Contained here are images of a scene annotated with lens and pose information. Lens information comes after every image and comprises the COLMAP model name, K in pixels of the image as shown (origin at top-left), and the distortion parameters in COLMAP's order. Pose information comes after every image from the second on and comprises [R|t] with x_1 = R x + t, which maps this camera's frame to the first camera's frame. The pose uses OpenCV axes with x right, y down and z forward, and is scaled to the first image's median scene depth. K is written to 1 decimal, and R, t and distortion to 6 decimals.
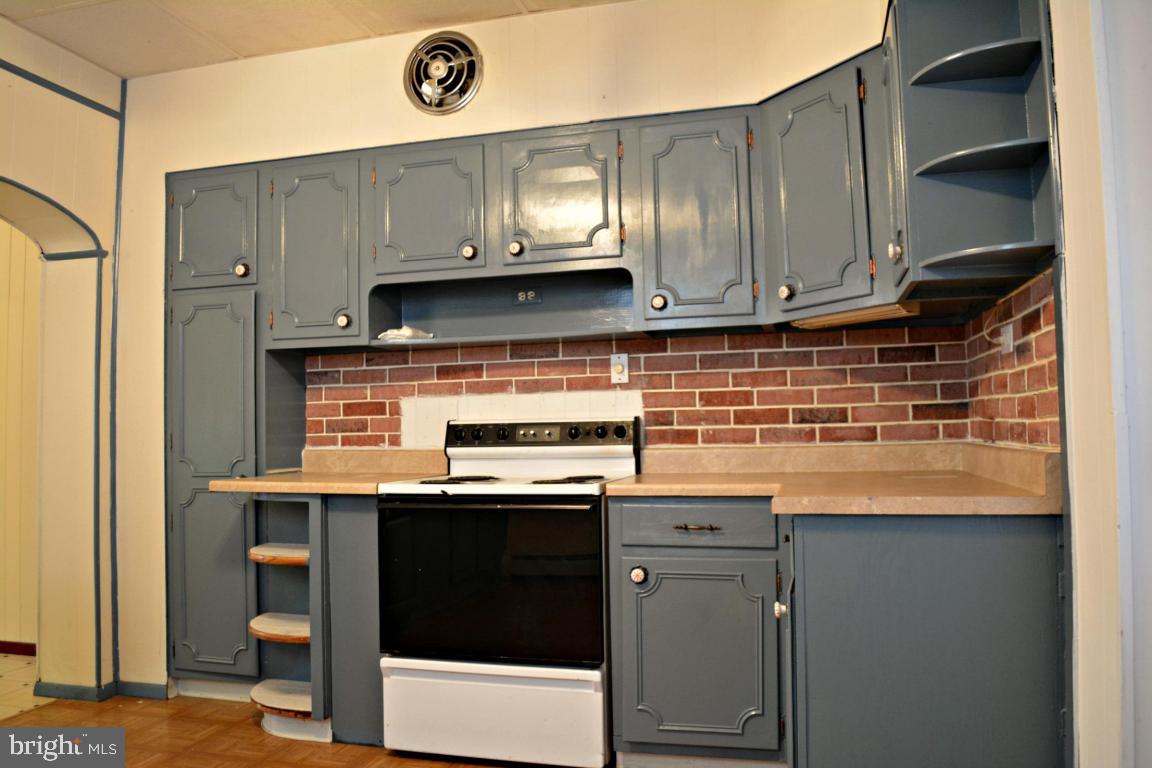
lens RADIAL K [[952.4, 0, 572.3], [0, 952.4, 380.9], [0, 0, 1]] dist [-0.080732, 0.008941]
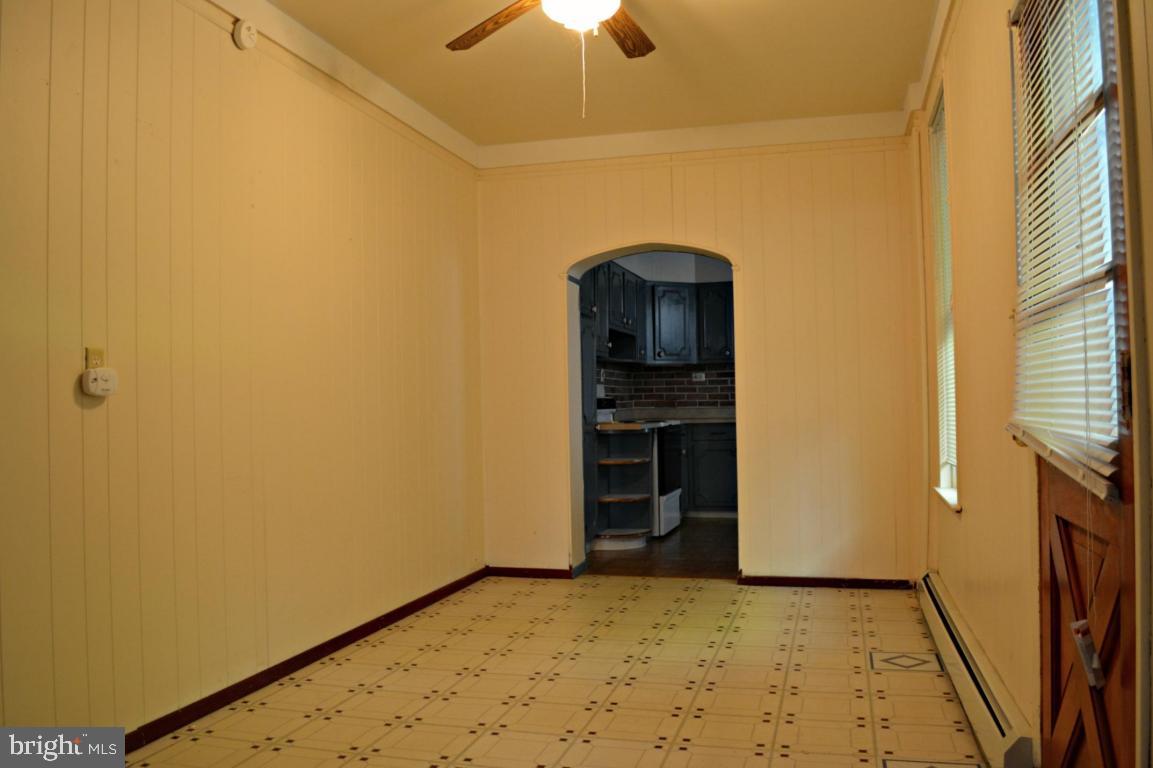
lens RADIAL K [[953.2, 0, 577.8], [0, 953.2, 383.9], [0, 0, 1]] dist [-0.080732, 0.008941]
pose [[-0.015168, 0.038467, 0.999145, -2.211084], [-0.037917, 0.998519, -0.039019, 0.098095], [-0.999166, -0.038477, -0.013687, 1.081443]]
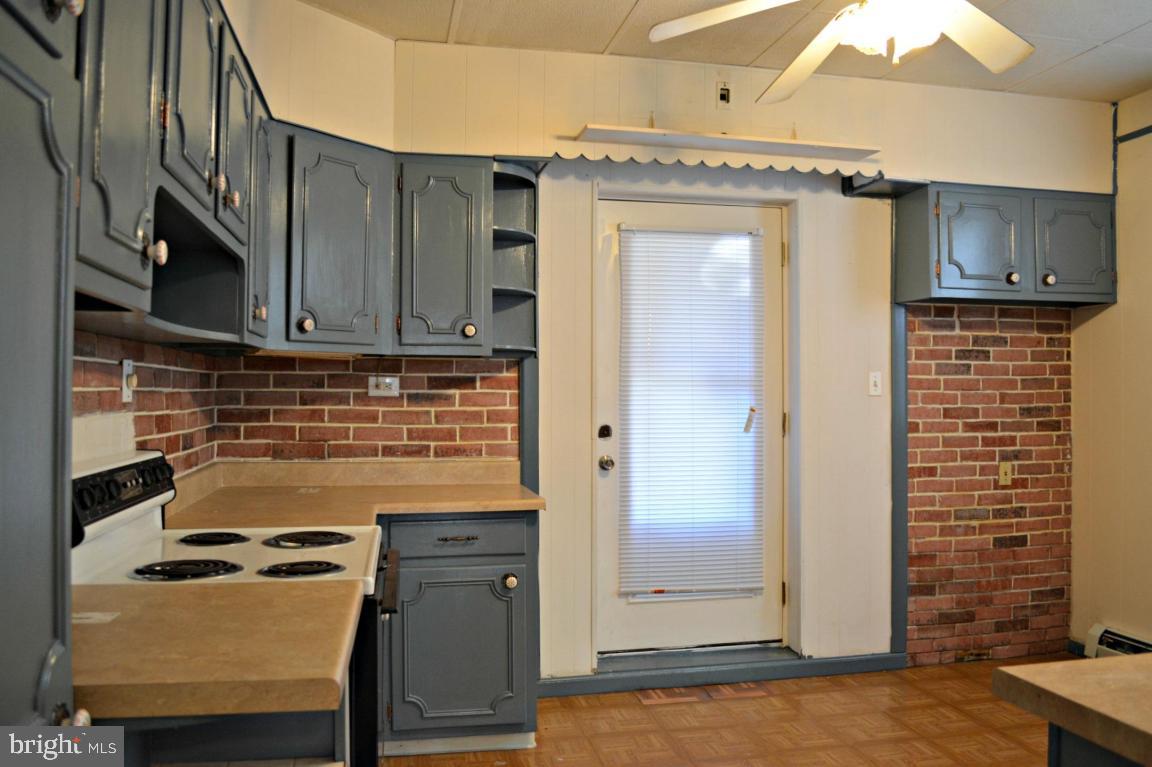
lens RADIAL K [[952.4, 0, 579.0], [0, 952.4, 386.4], [0, 0, 1]] dist [-0.080732, 0.008941]
pose [[-0.458704, 0.023555, 0.888277, -0.702271], [-0.043790, 0.997835, -0.049073, 0.010249], [-0.887510, -0.061407, -0.456679, 1.011866]]
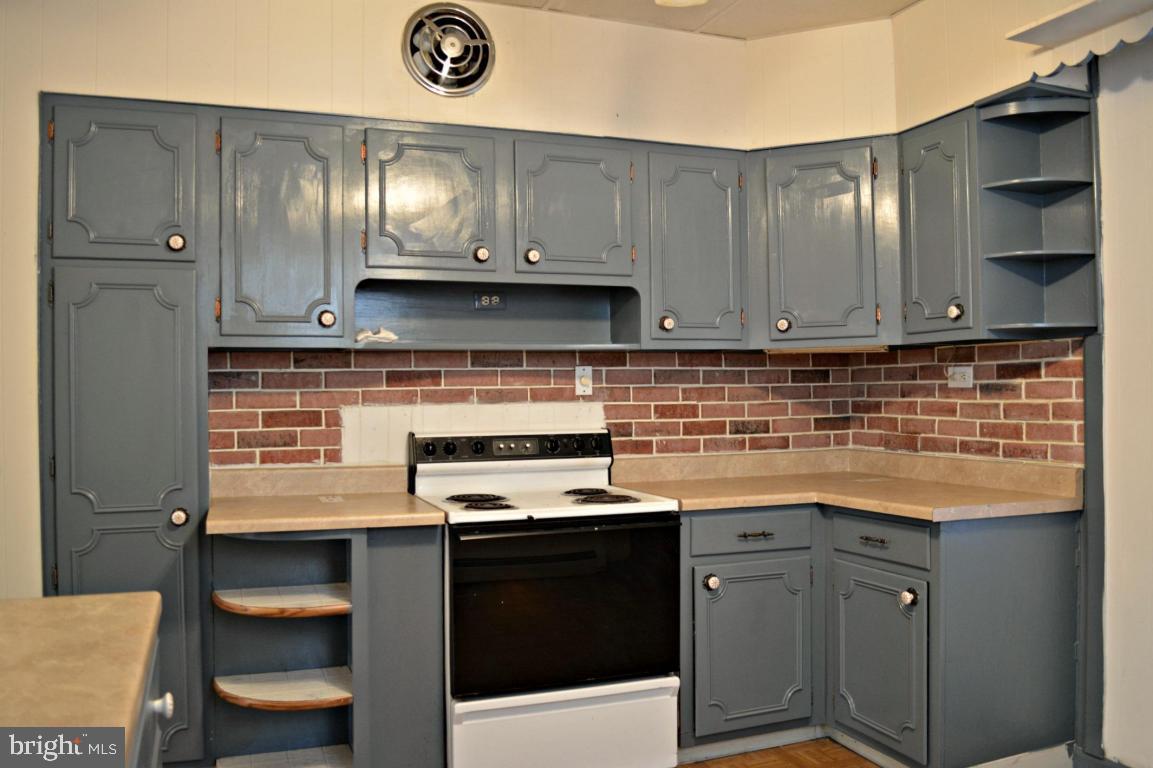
lens RADIAL K [[953.2, 0, 582.0], [0, 953.2, 389.4], [0, 0, 1]] dist [-0.080732, 0.008941]
pose [[0.796703, 0.012105, 0.604250, -0.560671], [-0.037009, 0.998900, 0.028784, -0.032510], [-0.603237, -0.045295, 0.796275, 0.189538]]
